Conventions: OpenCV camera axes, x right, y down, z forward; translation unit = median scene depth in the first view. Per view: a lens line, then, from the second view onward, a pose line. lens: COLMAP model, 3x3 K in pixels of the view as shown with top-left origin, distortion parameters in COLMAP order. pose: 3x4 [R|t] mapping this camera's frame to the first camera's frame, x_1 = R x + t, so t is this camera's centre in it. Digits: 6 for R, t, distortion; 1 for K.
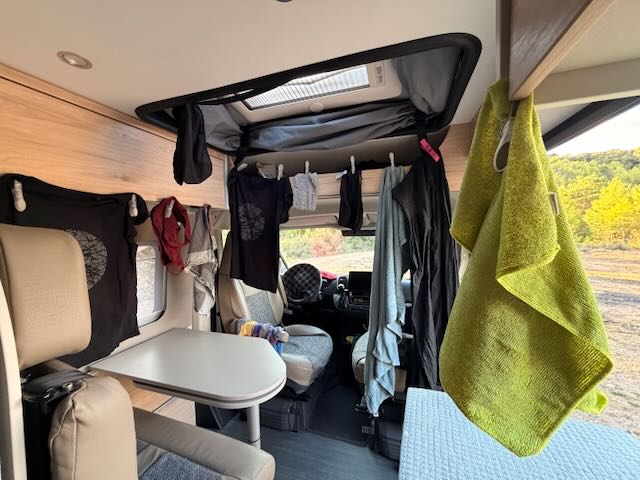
lens RADIAL K [[256.2, 0, 322.2], [0, 256.2, 239.7], [0, 0, 1]] dist [0.000012, -0.000234]
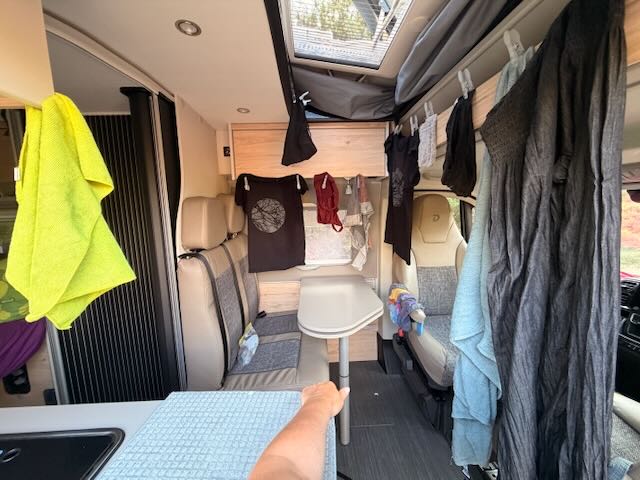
lens RADIAL K [[256.2, 0, 322.2], [0, 256.2, 239.2], [0, 0, 1]] dist [0.000012, -0.000234]
pose [[0.351011, 0.116752, -0.929064, 0.612834], [-0.013052, 0.992710, 0.119819, 0.017202], [0.936280, -0.029932, 0.349976, 0.443577]]
